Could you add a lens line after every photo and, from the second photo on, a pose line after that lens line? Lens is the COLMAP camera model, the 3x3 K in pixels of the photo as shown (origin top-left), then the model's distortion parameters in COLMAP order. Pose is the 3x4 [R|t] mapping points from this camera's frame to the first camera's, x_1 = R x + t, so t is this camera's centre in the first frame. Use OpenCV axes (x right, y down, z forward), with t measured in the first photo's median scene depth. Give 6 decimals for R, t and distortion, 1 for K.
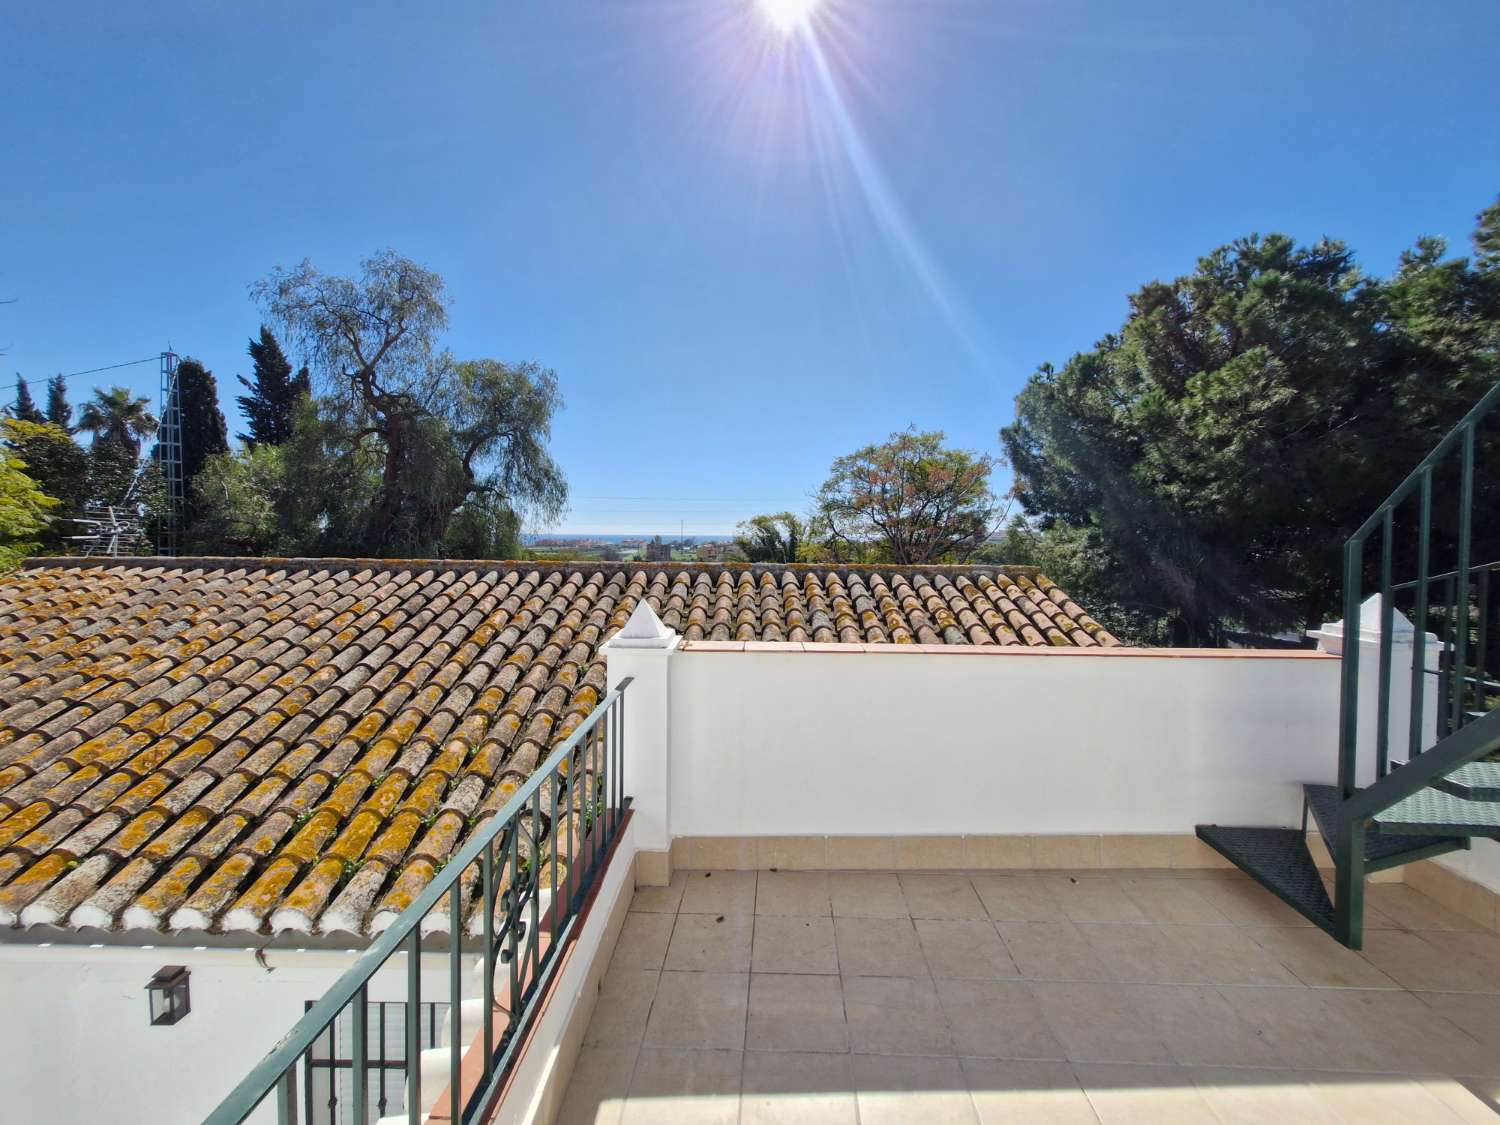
lens RADIAL K [[591.5, 0, 757.3], [0, 591.5, 547.1], [0, 0, 1]] dist [0.000944, -0.000708]
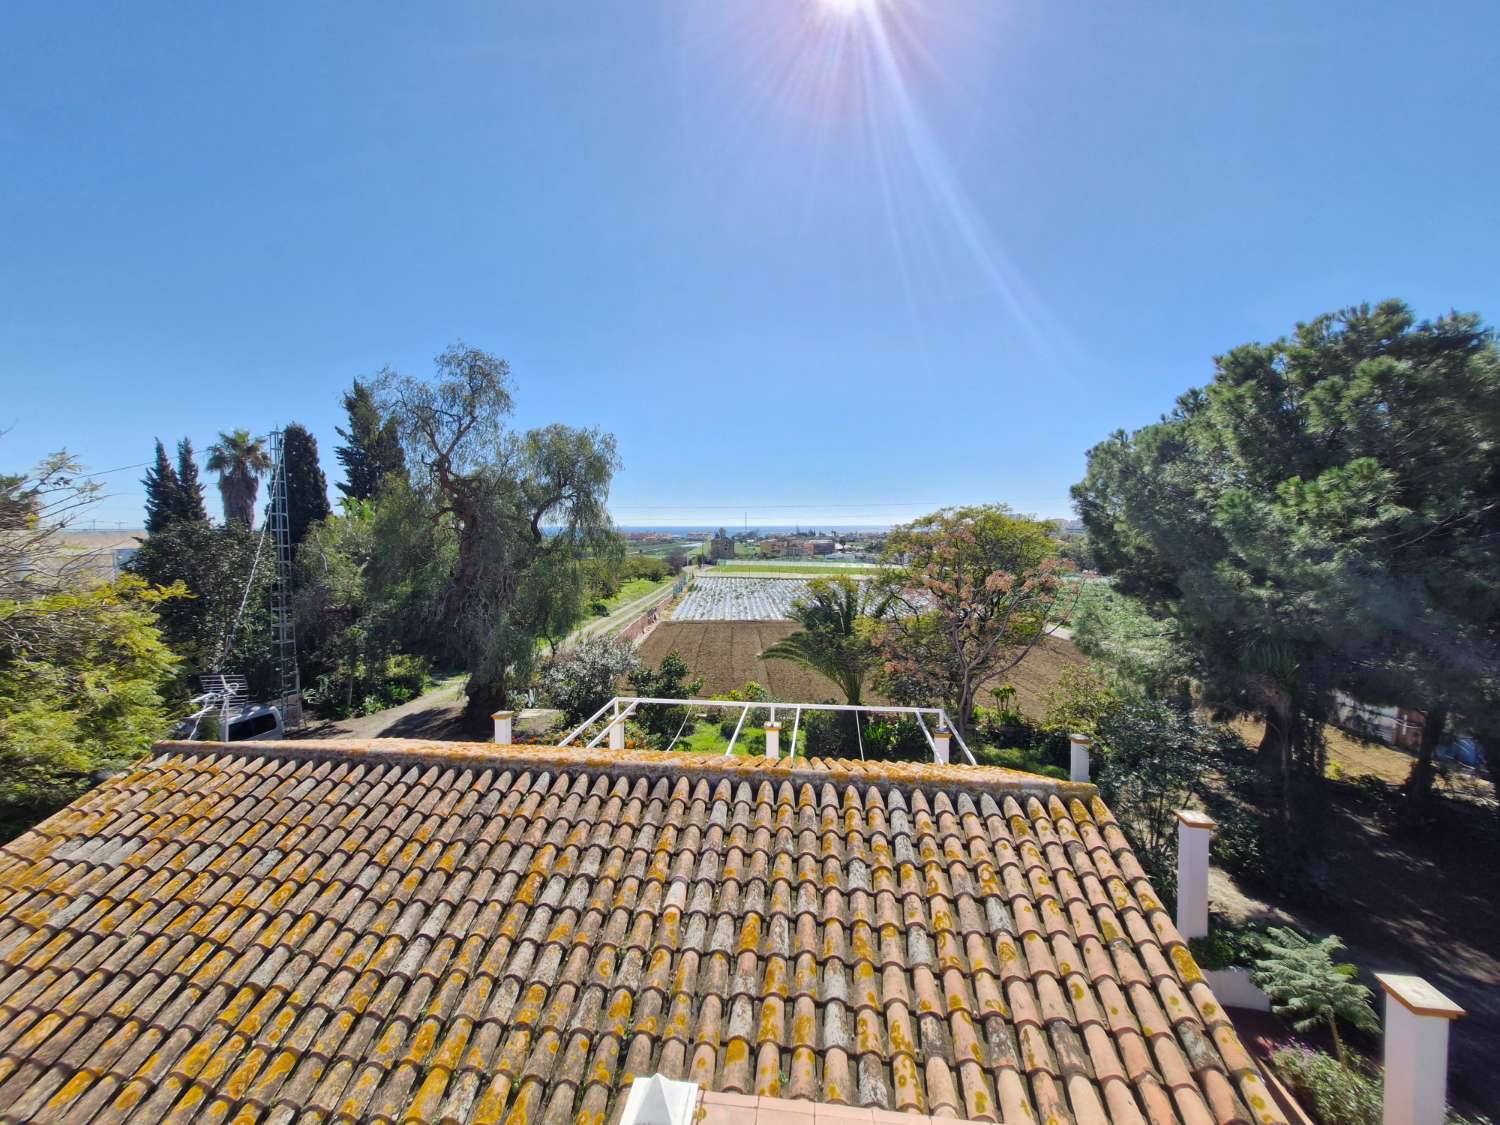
lens RADIAL K [[589.2, 0, 755.9], [0, 589.2, 546.0], [0, 0, 1]] dist [0.000579, 0.000086]
pose [[0.993834, -0.006178, -0.110704, 0.019248], [0.008453, 0.999763, 0.020086, -0.166789], [0.110553, -0.020898, 0.993650, 0.004137]]
